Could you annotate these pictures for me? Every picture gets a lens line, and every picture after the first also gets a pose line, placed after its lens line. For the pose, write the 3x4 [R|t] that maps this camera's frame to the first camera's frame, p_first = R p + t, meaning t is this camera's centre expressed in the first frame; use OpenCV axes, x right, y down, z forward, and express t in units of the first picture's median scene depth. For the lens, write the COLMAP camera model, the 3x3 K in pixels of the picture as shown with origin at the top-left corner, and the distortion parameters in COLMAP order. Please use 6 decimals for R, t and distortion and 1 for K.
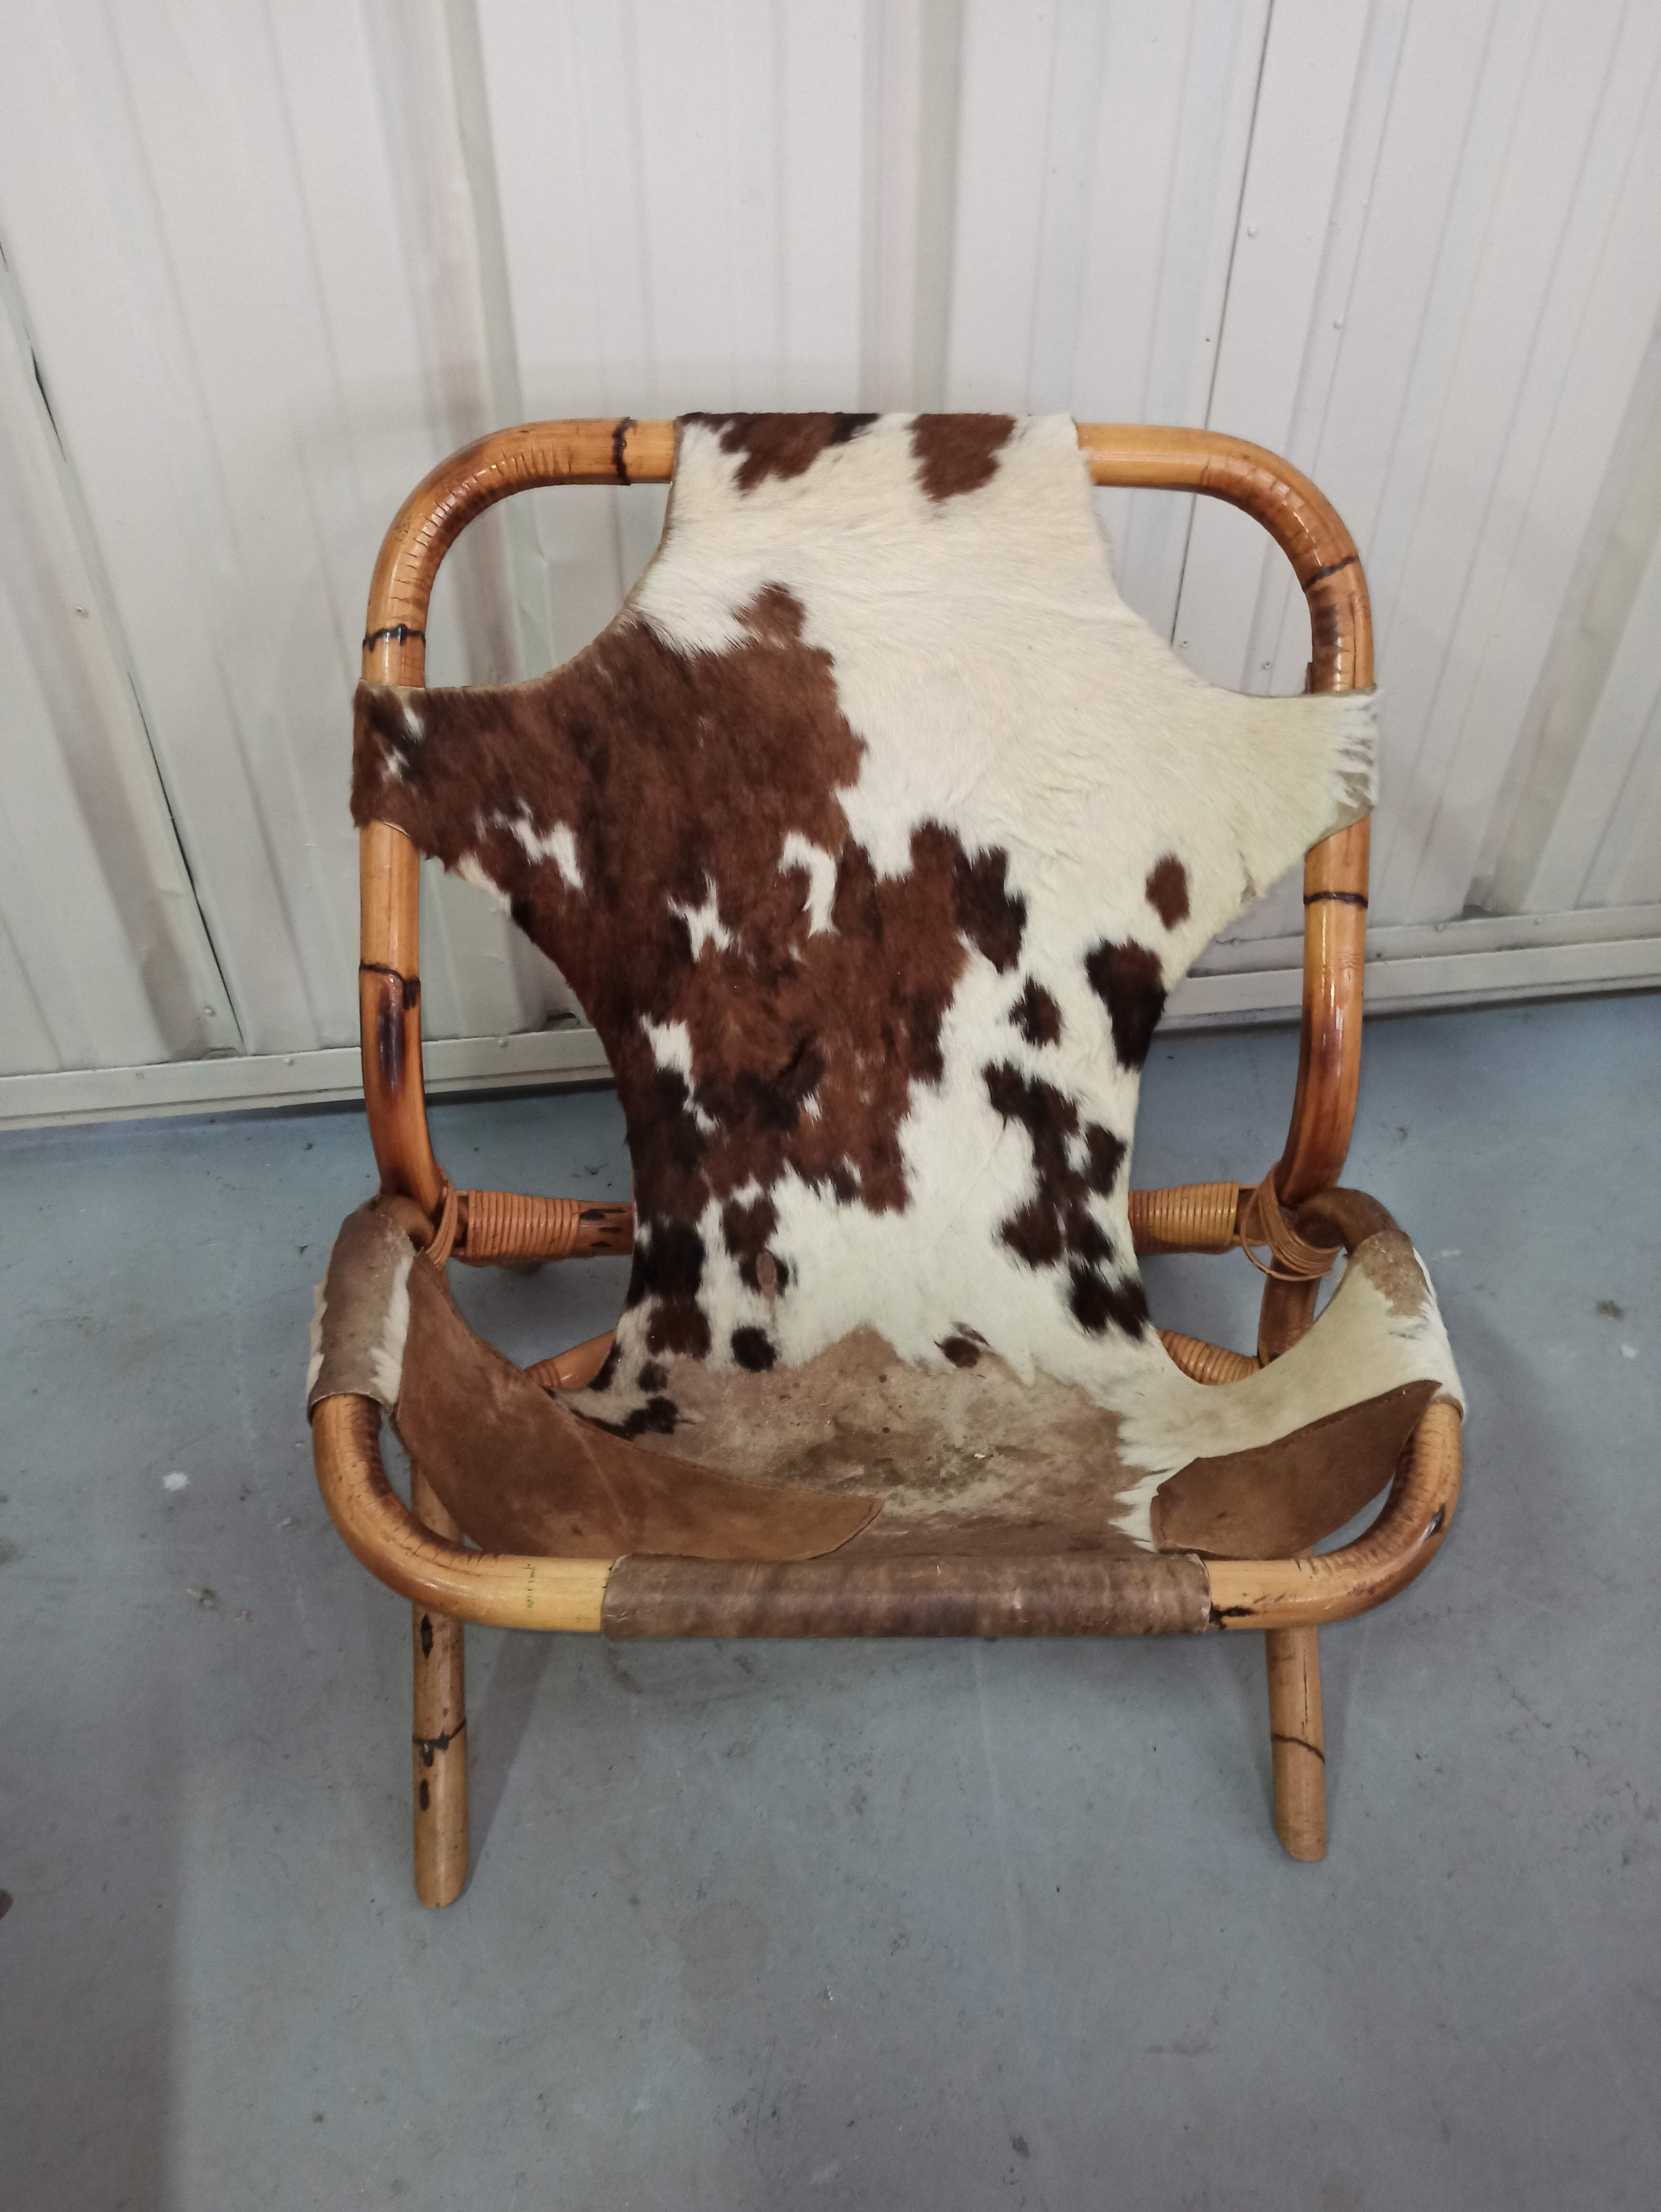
lens RADIAL K [[1662.5, 0, 827.8], [0, 1662.5, 1086.2], [0, 0, 1]] dist [0.074673, -0.081700]
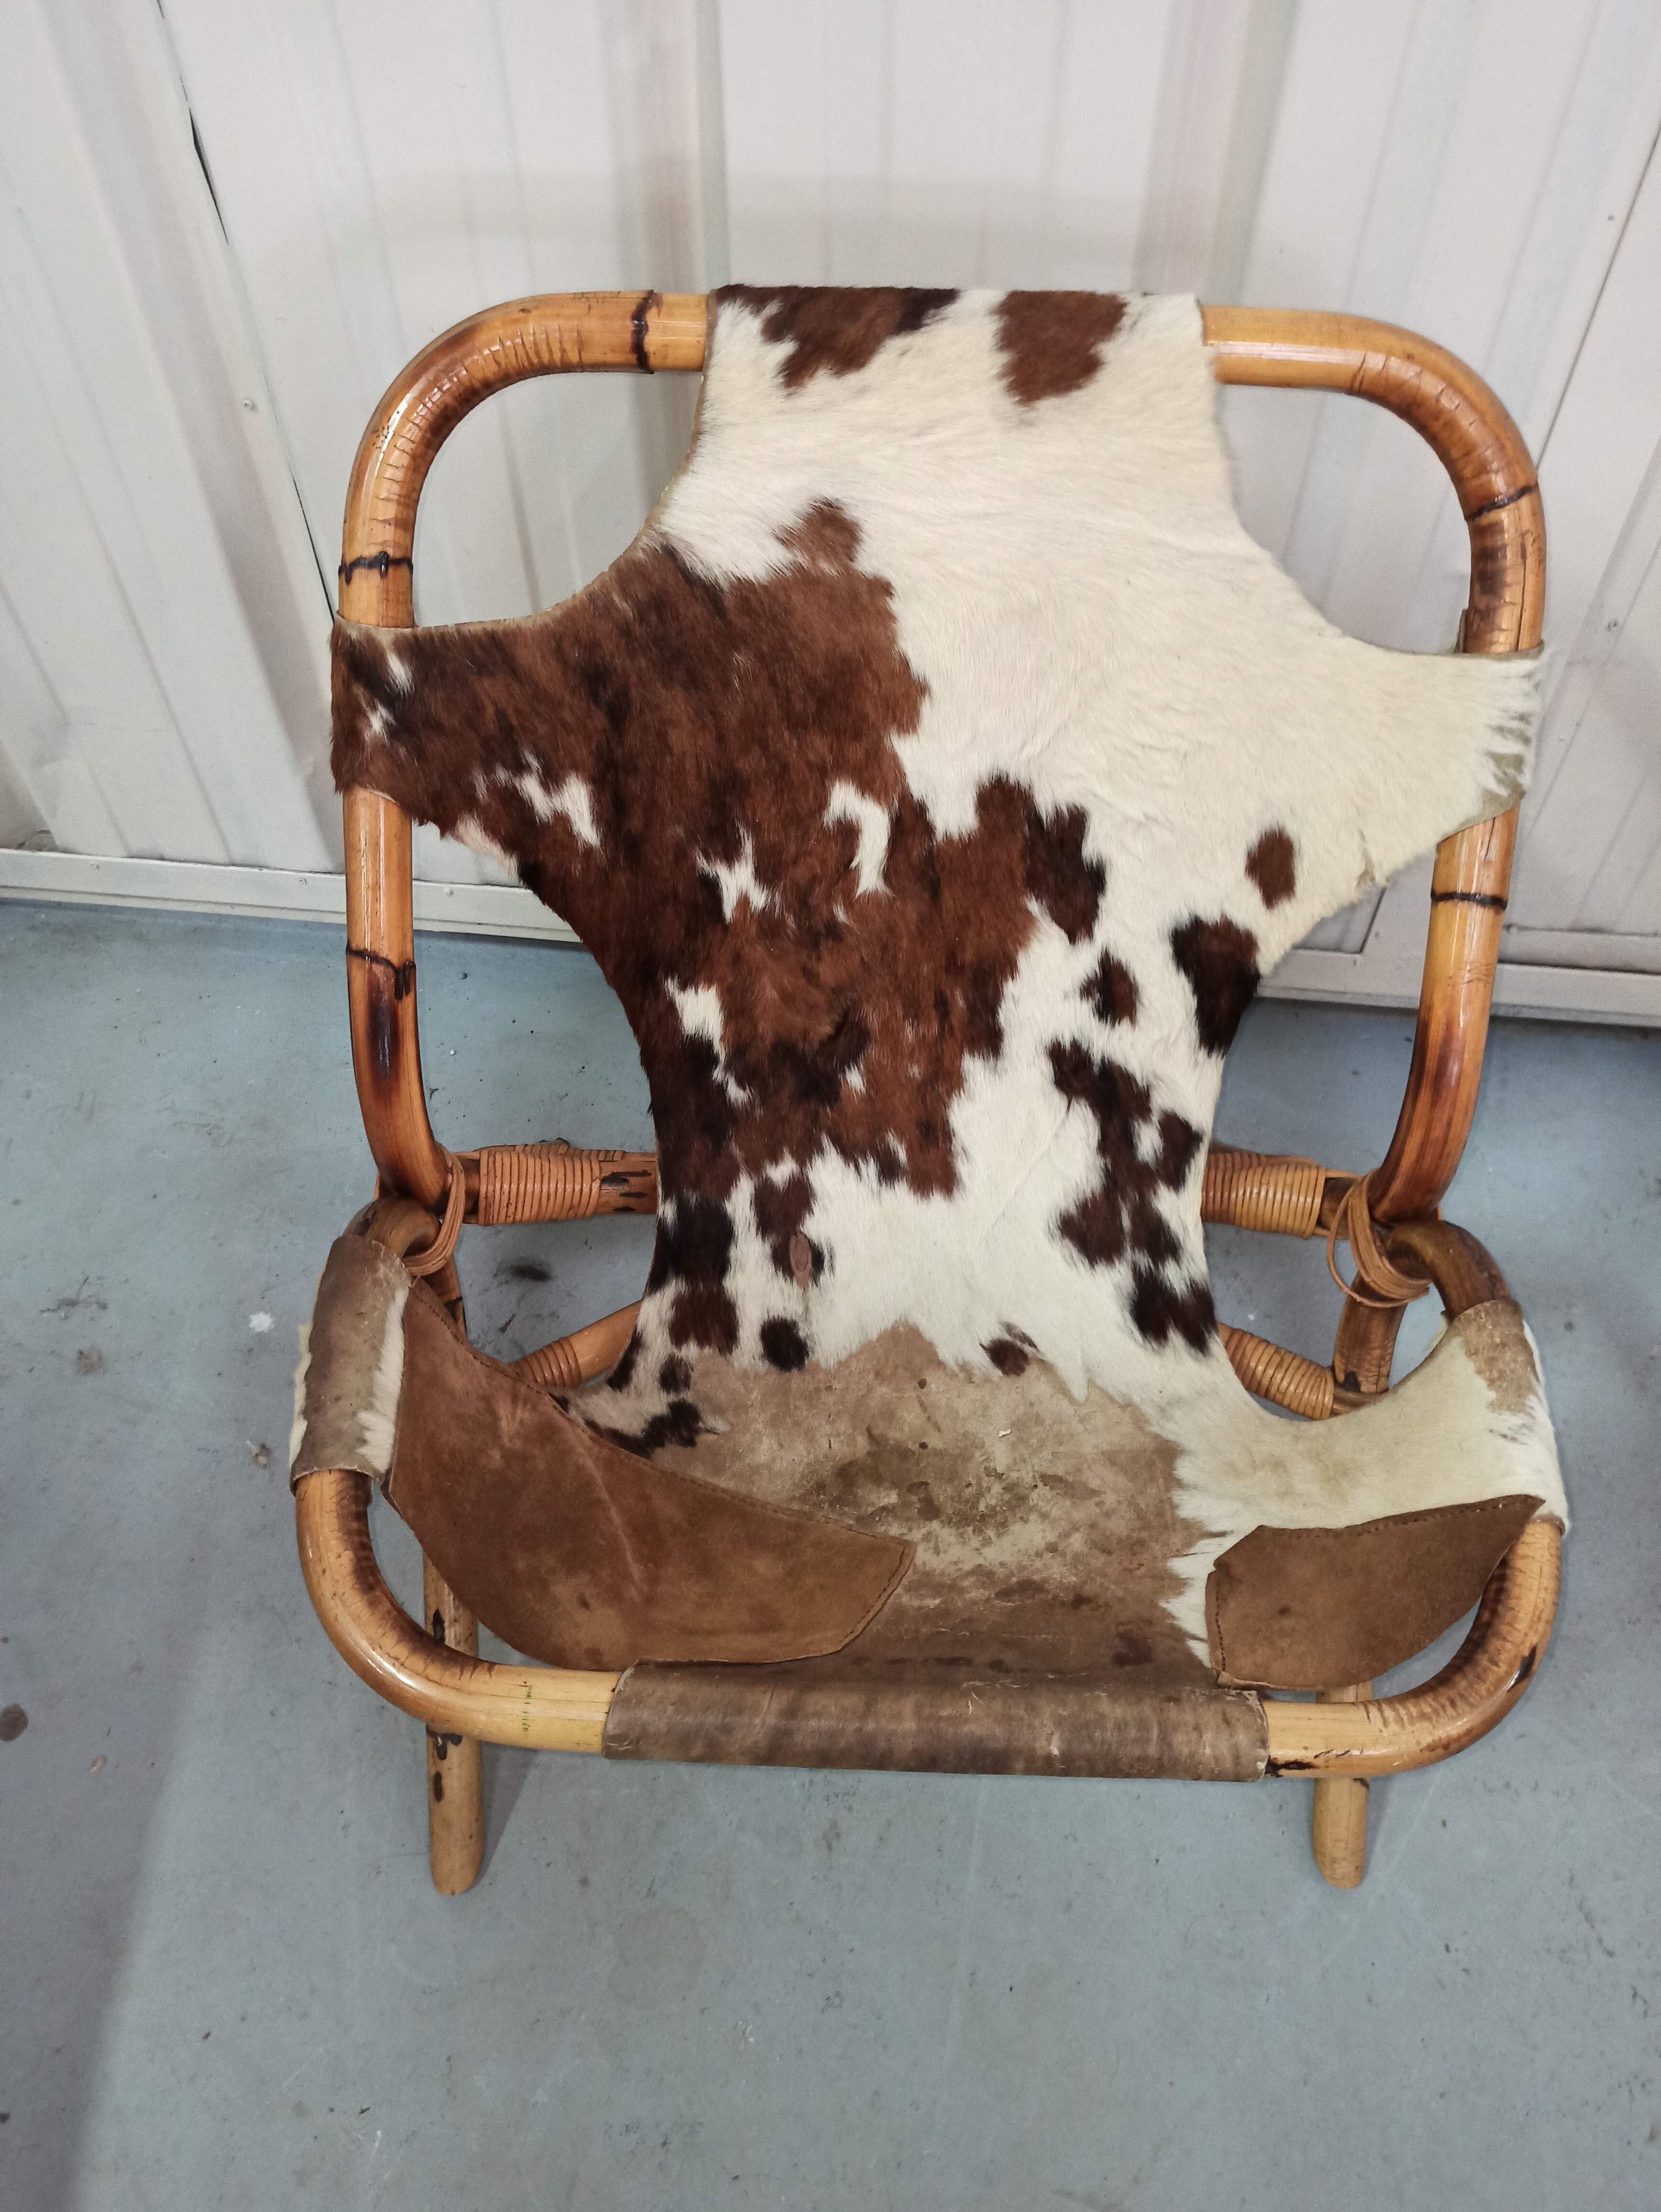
lens RADIAL K [[1662.5, 0, 827.8], [0, 1662.5, 1086.2], [0, 0, 1]] dist [0.074673, -0.081700]
pose [[0.998940, 0.031622, -0.033445, 0.006669], [-0.024977, 0.982761, 0.183184, -0.165007], [0.038661, -0.182155, 0.982510, 0.123231]]
